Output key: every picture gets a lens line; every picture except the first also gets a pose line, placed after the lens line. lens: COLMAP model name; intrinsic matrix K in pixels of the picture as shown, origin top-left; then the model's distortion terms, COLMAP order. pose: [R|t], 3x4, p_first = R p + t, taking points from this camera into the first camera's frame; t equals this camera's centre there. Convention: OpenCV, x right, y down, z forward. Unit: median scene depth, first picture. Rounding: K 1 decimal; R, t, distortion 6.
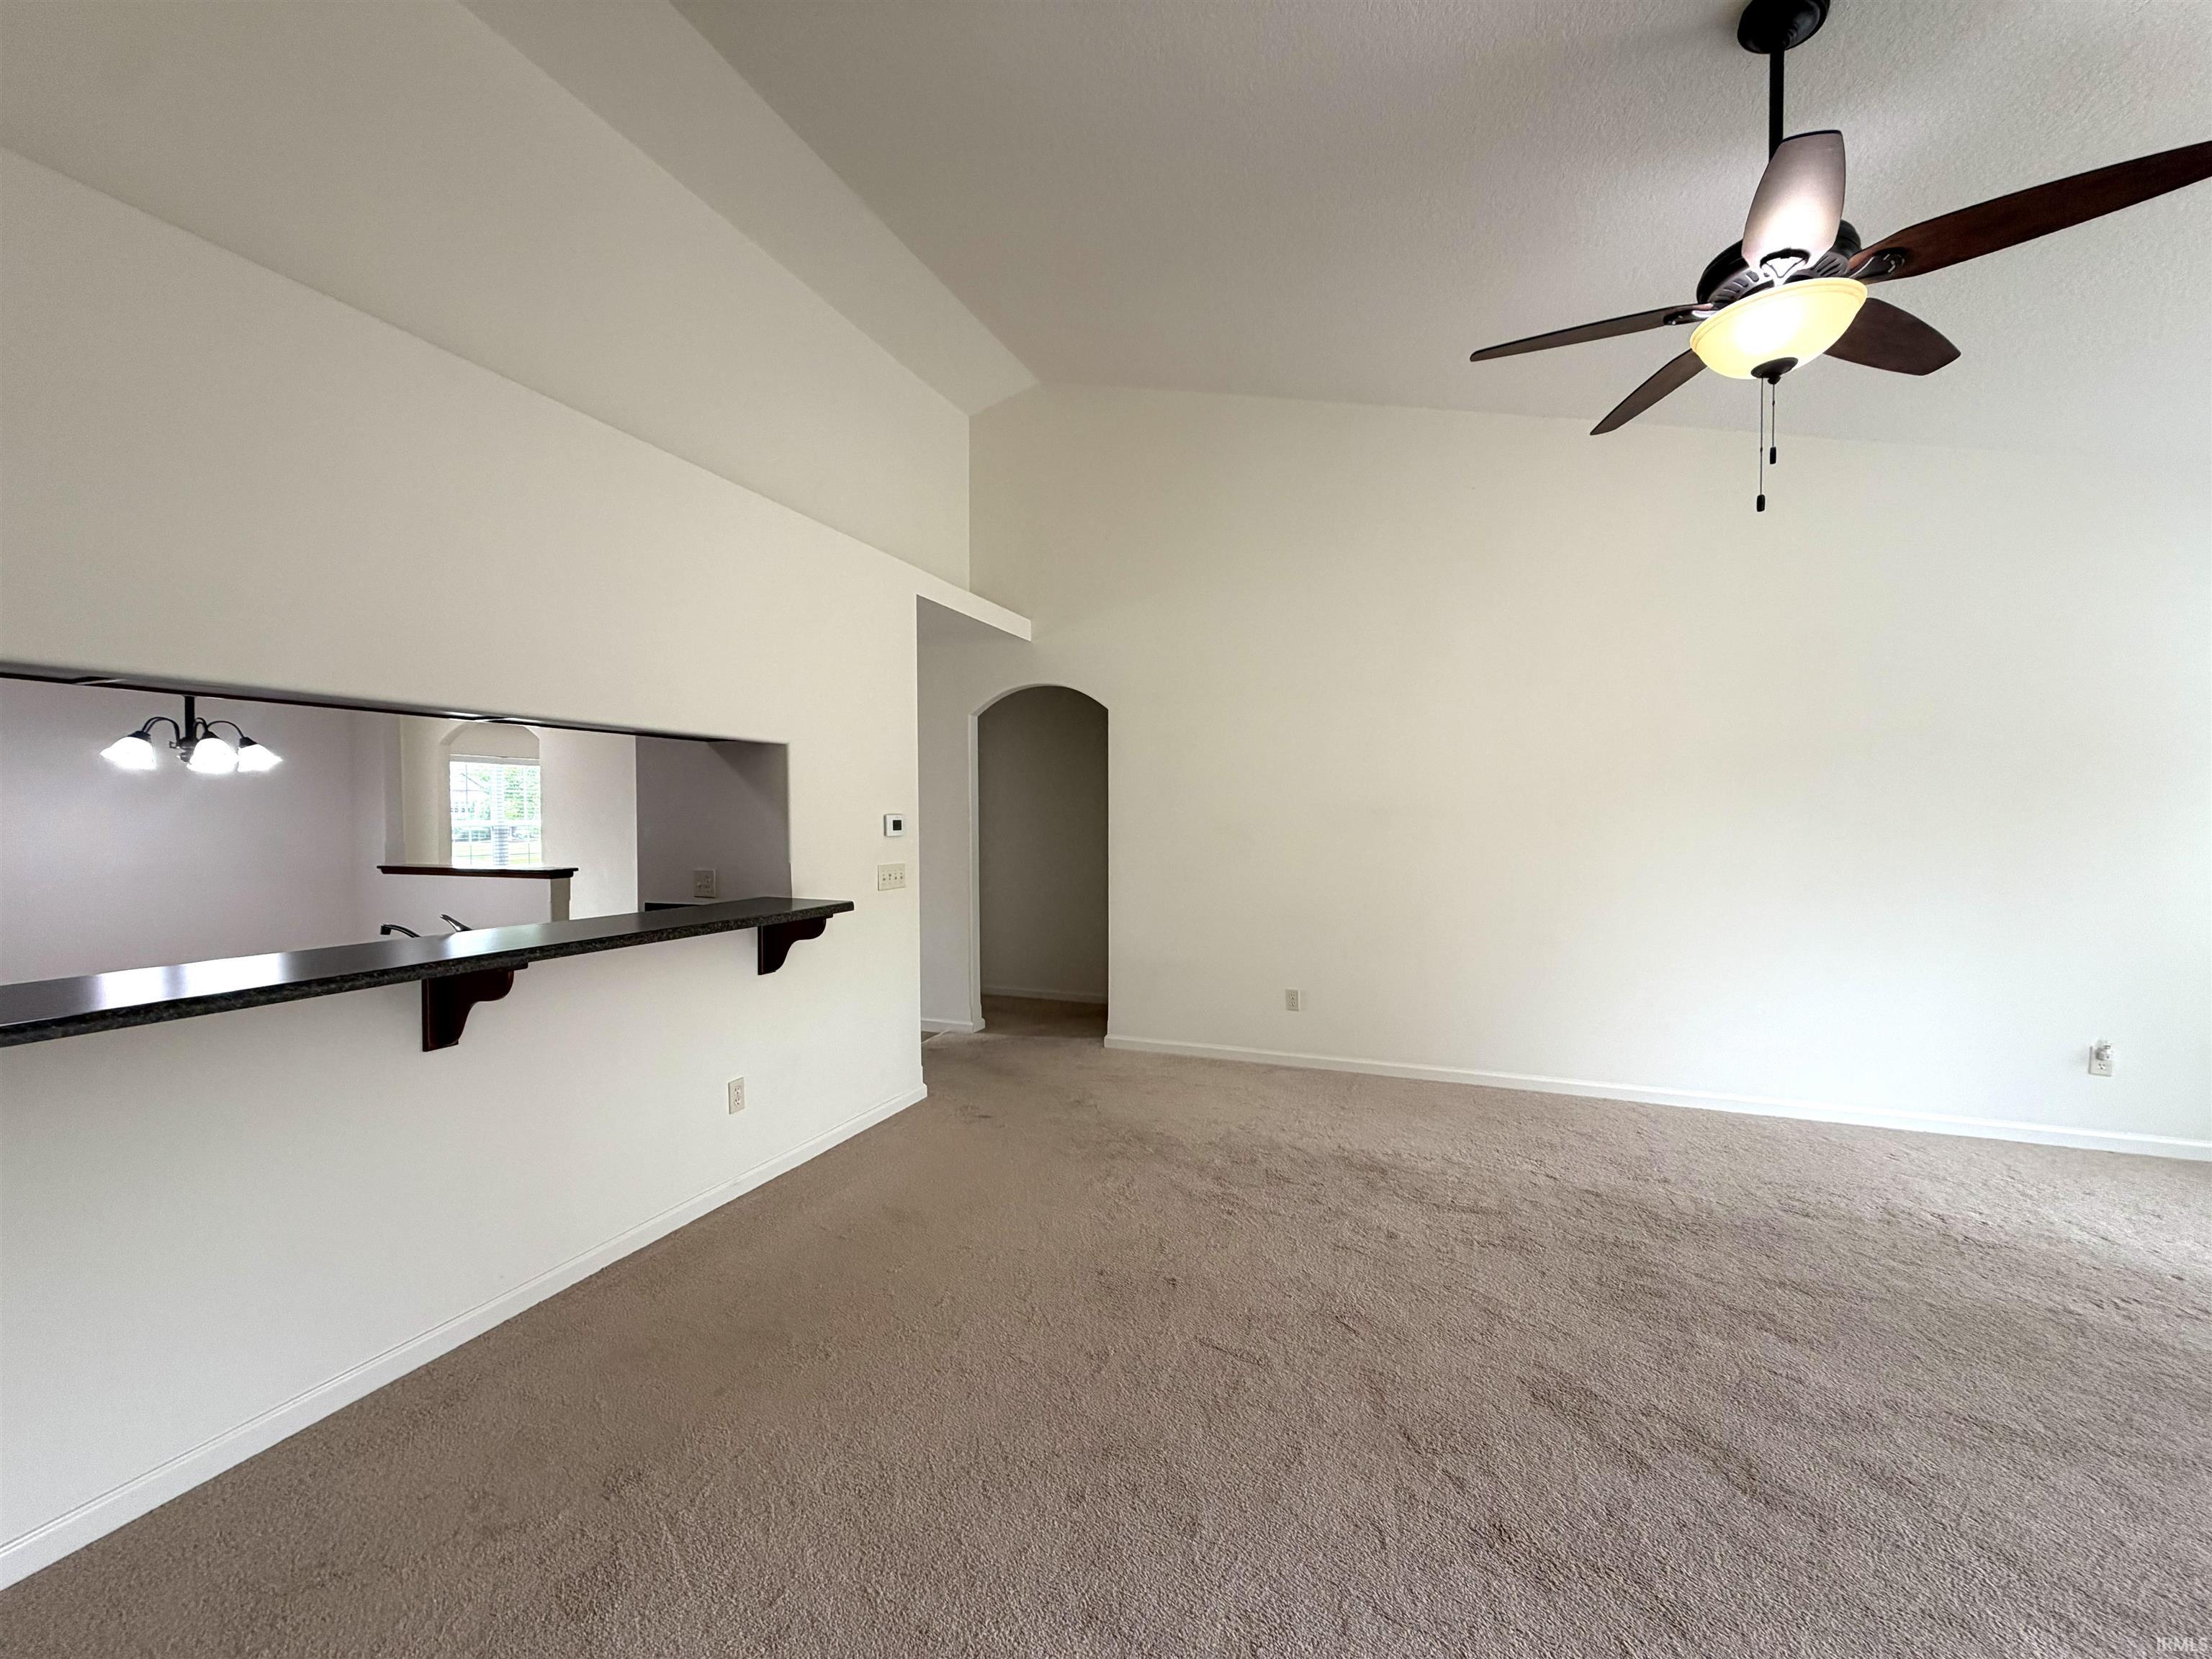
lens RADIAL K [[880.3, 0, 1112.4], [0, 880.3, 825.1], [0, 0, 1]] dist [-0.000171, 0.000560]
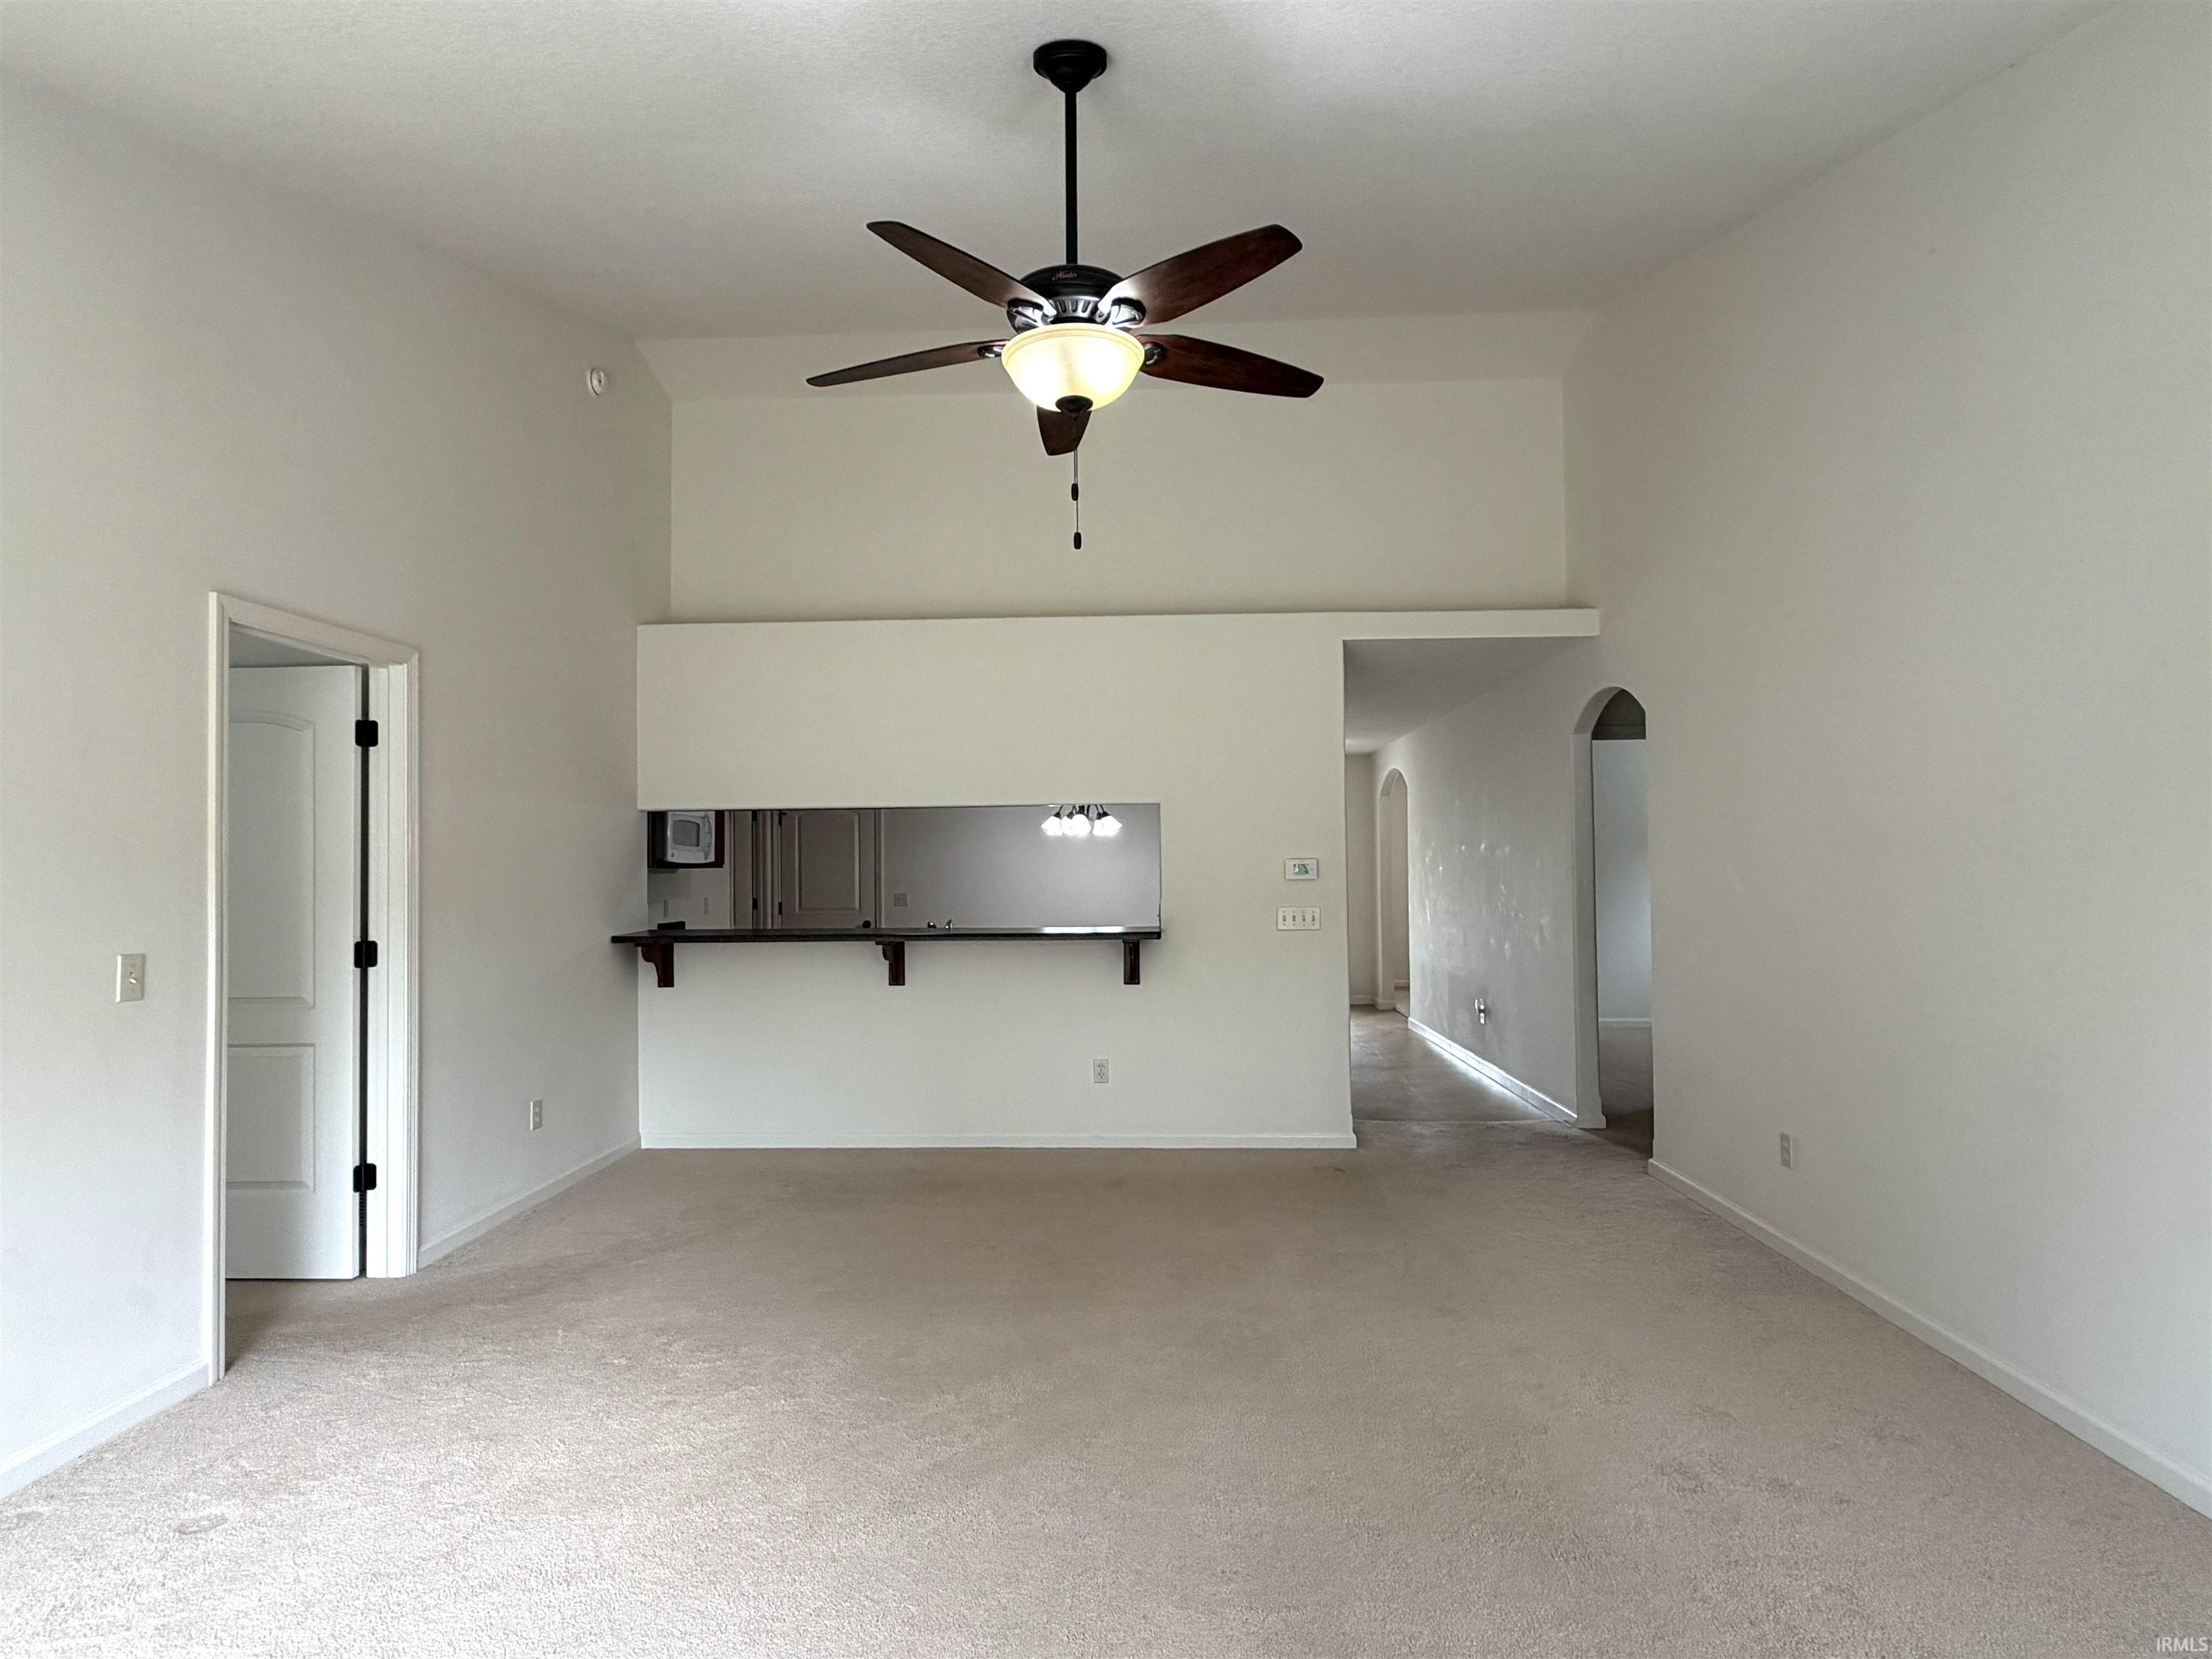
lens RADIAL K [[880.3, 0, 1112.4], [0, 880.3, 825.1], [0, 0, 1]] dist [-0.000171, 0.000560]
pose [[0.355715, -0.033418, -0.933997, 0.612052], [0.000609, 0.999369, -0.035525, -0.013412], [0.934594, 0.012068, 0.355511, 0.393747]]
